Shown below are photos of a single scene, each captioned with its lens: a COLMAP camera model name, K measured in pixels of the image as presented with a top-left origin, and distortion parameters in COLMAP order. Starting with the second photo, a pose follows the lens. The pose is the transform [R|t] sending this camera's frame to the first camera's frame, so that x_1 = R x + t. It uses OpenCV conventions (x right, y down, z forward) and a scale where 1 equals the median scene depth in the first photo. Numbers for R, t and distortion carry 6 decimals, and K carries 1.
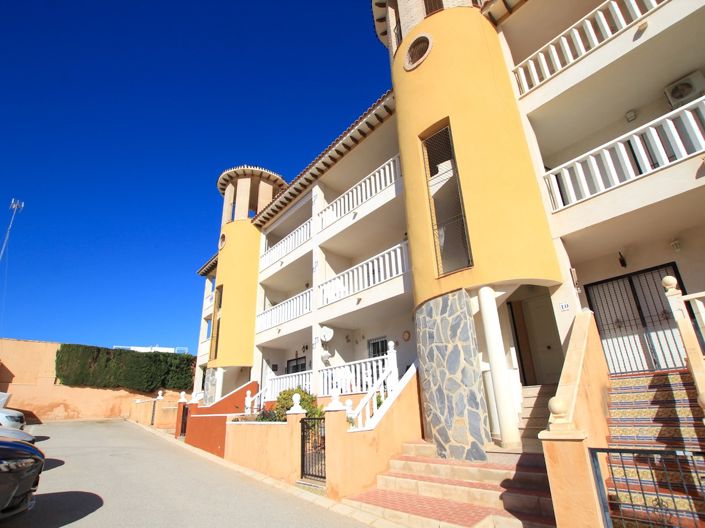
lens RADIAL K [[351.6, 0, 352.5], [0, 351.6, 264.0], [0, 0, 1]] dist [0.001834, 0.000413]
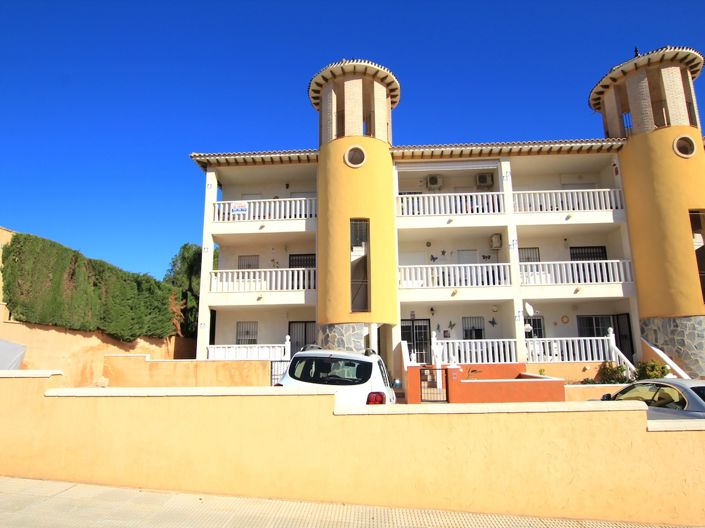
lens RADIAL K [[386.6, 0, 371.9], [0, 386.6, 264.4], [0, 0, 1]] dist [-0.023806, -0.000392]
pose [[0.644895, 0.187892, 0.740815, -0.877219], [-0.302692, 0.952838, 0.021832, 0.119931], [-0.701775, -0.238318, 0.671354, 0.360517]]
